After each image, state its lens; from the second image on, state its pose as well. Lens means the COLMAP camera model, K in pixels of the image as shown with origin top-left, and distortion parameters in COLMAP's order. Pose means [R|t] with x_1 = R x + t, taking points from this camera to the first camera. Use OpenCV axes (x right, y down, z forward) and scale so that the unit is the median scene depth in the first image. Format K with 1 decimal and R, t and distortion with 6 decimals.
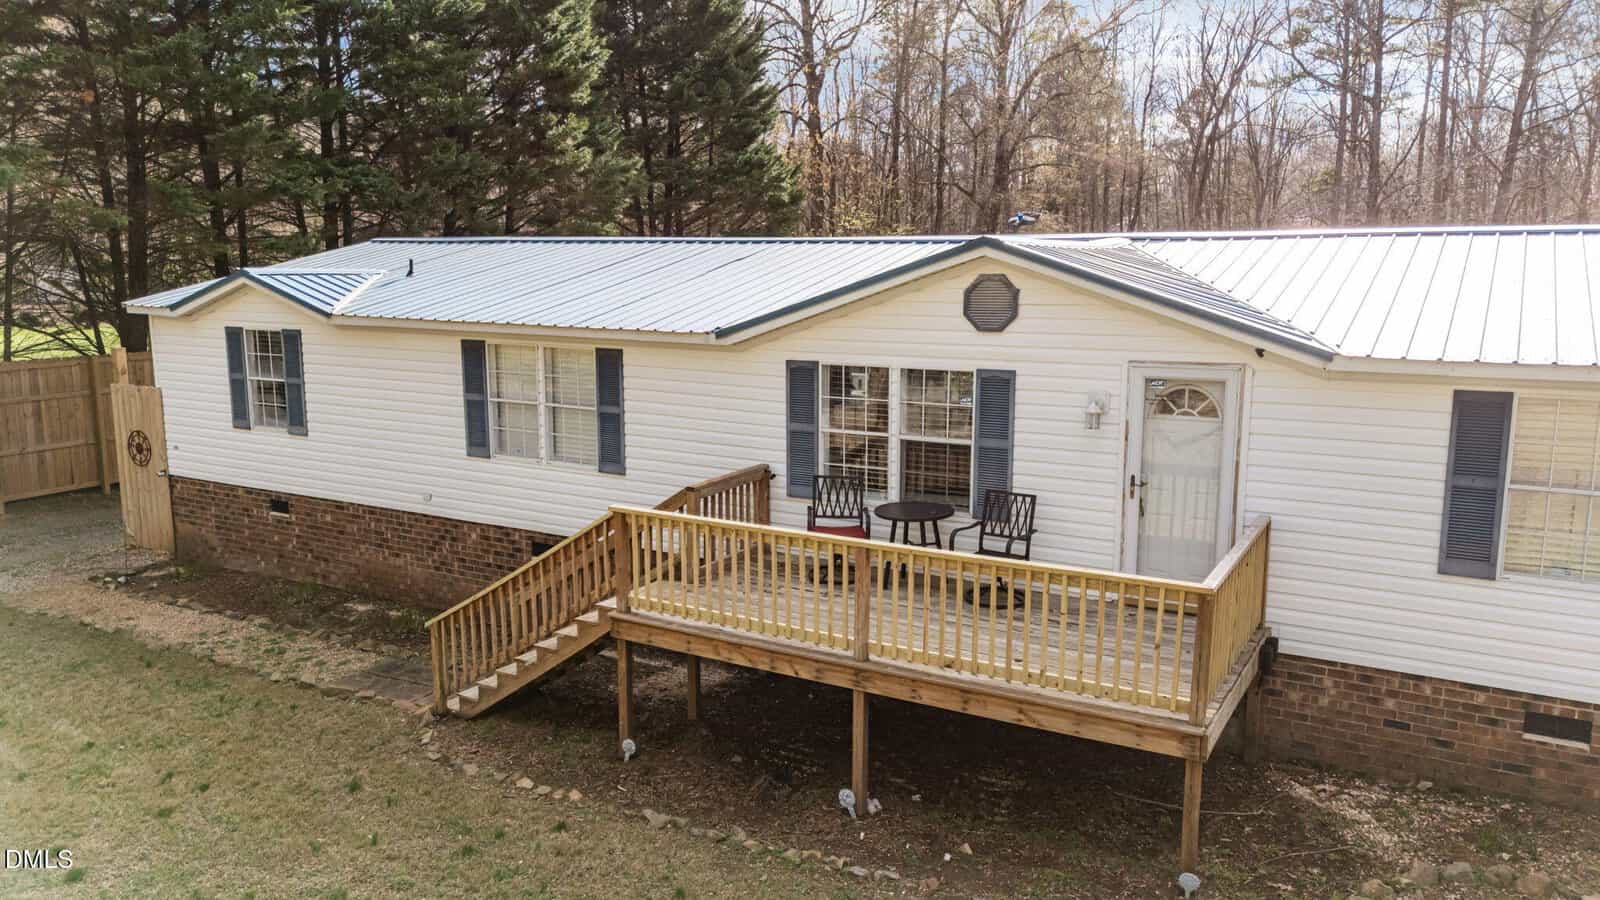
lens RADIAL K [[1176.6, 0, 802.7], [0, 1176.6, 449.8], [0, 0, 1]] dist [0.039979, -0.013121]
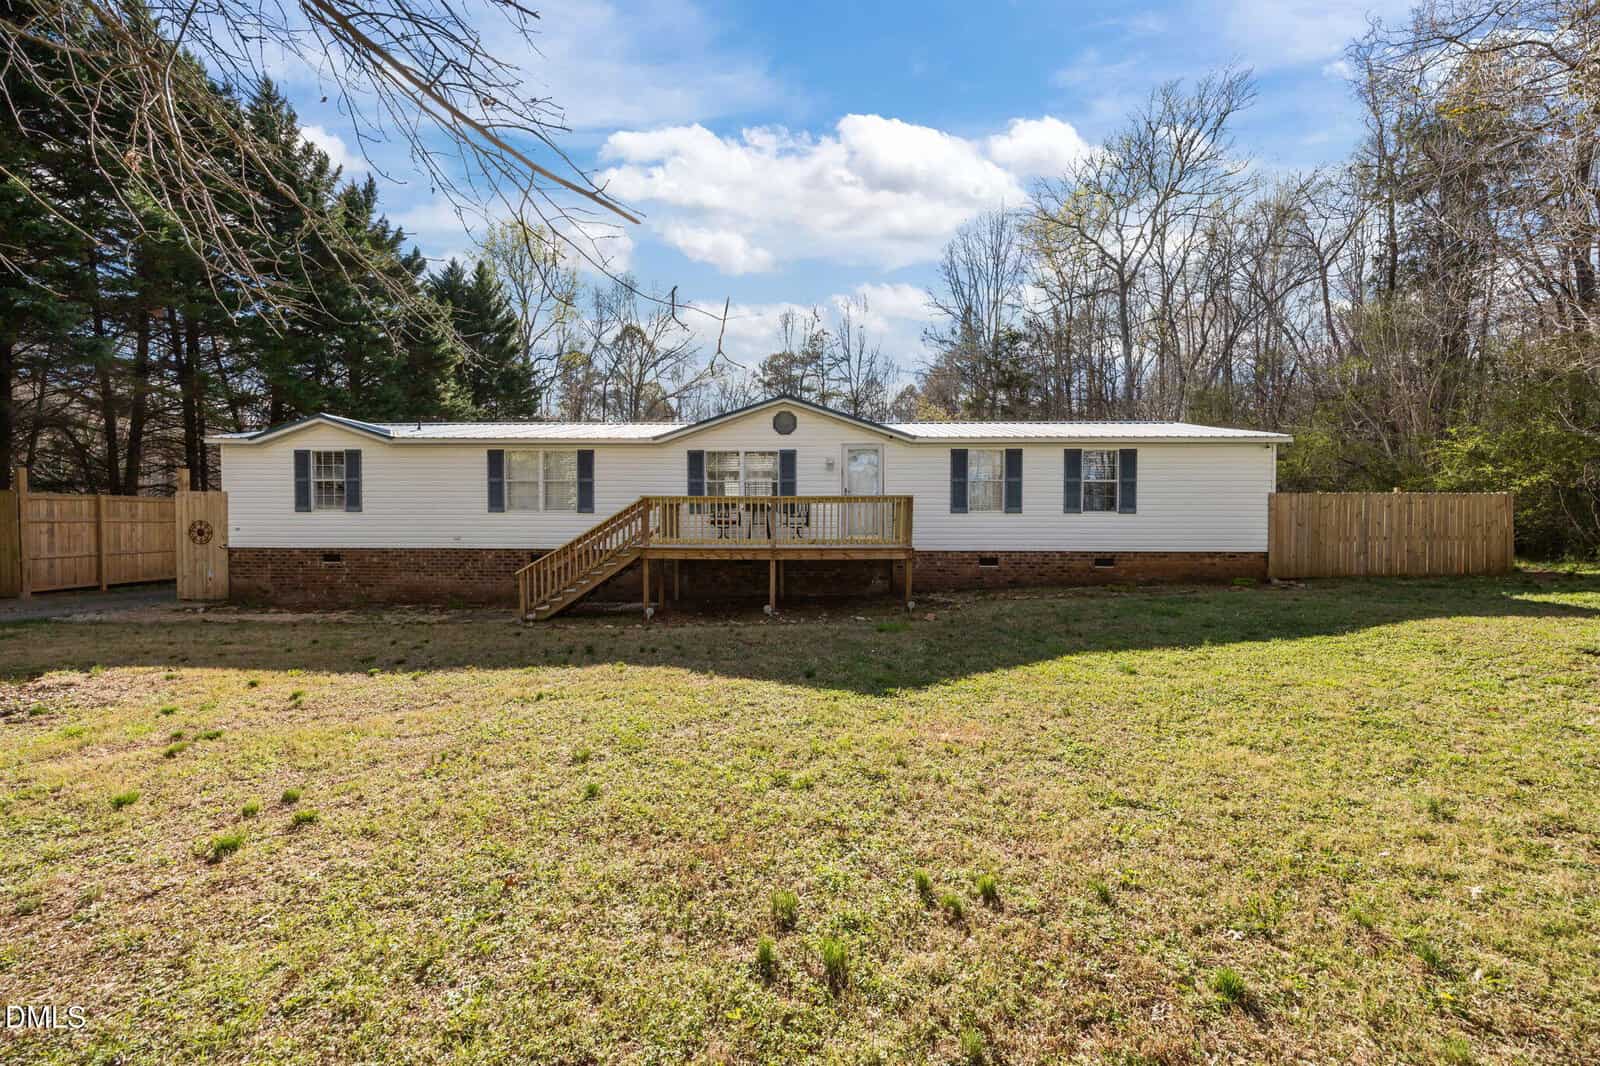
lens RADIAL K [[607.4, 0, 806.8], [0, 607.4, 531.9], [0, 0, 1]] dist [-0.008149, 0.000556]
pose [[0.875964, -0.009114, 0.482290, -0.310607], [0.077551, 0.989477, -0.122154, 0.195075], [-0.476102, 0.144404, 0.867453, -0.066000]]
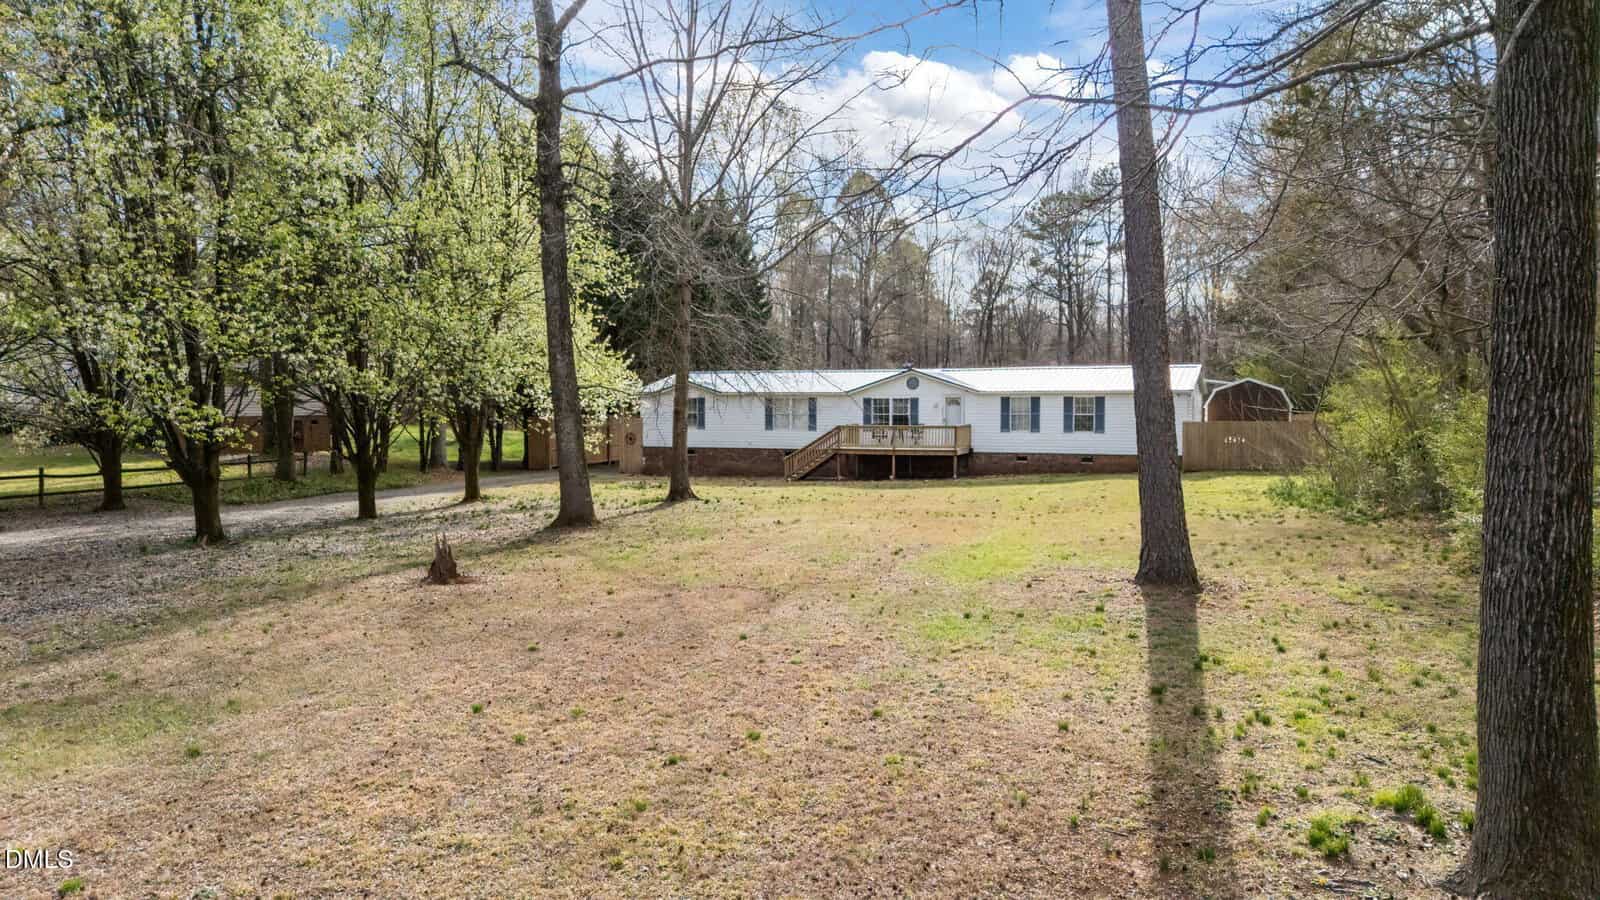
lens RADIAL K [[1176.6, 0, 793.1], [0, 1176.6, 452.4], [0, 0, 1]] dist [0.039979, -0.013121]
pose [[0.990643, -0.009663, 0.136139, -0.702473], [0.025497, 0.993032, -0.115050, 0.498633], [-0.134079, 0.117444, 0.983987, -2.585486]]
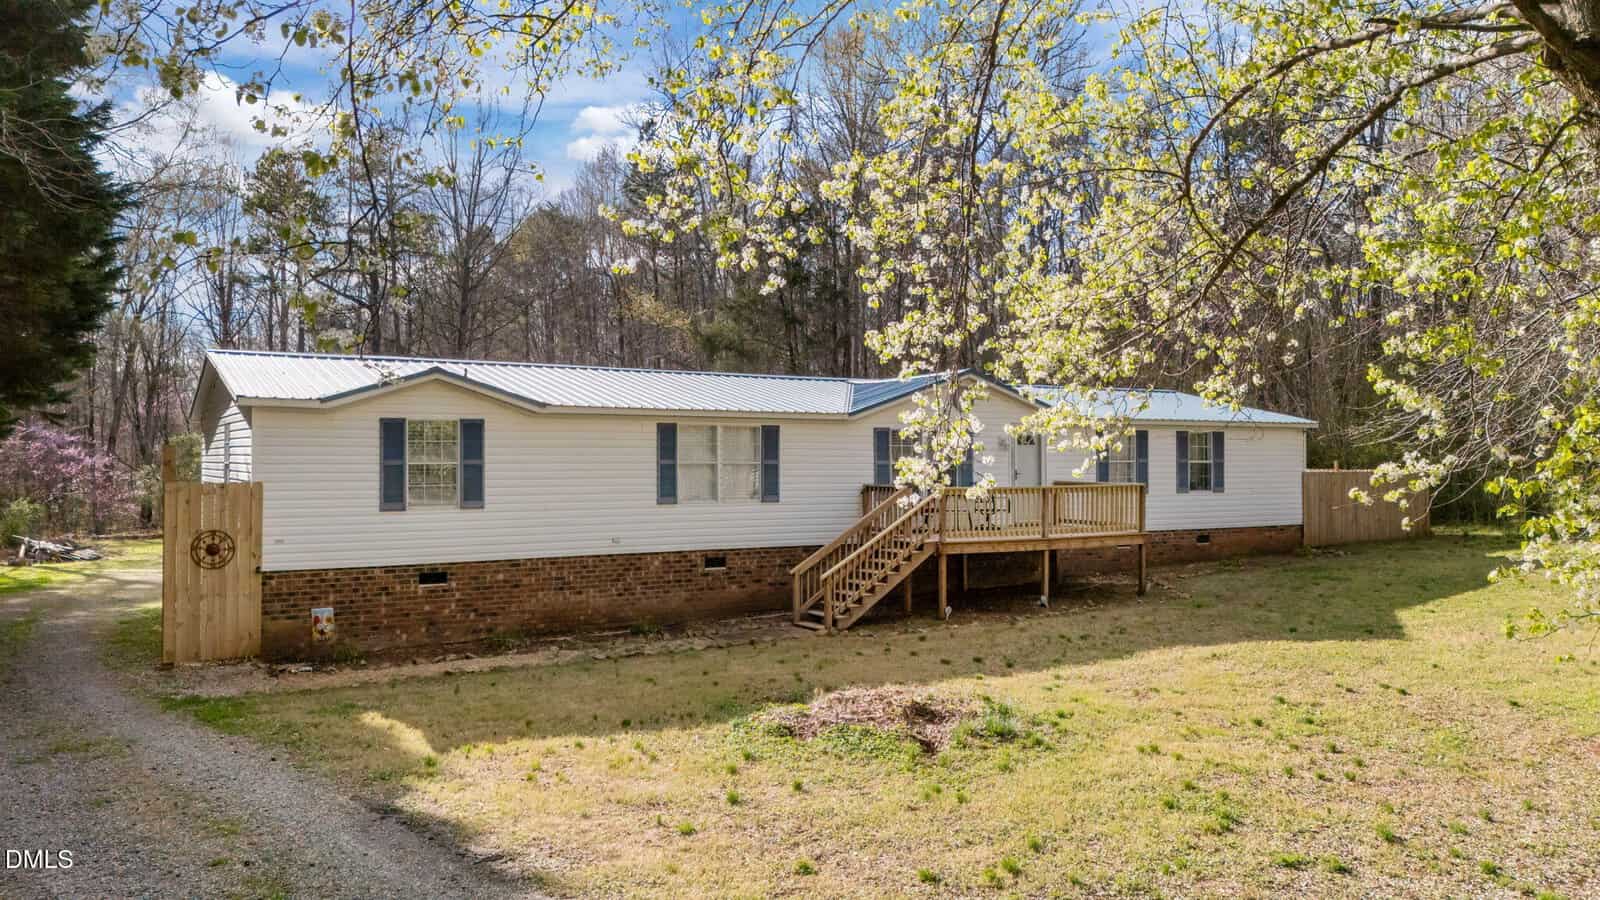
lens RADIAL K [[1176.6, 0, 804.4], [0, 1176.6, 444.6], [0, 0, 1]] dist [0.039979, -0.013121]
pose [[0.476083, 0.010164, 0.879342, -1.466728], [0.146573, 0.985029, -0.090742, 0.089538], [-0.867099, 0.172089, 0.467466, 0.177559]]
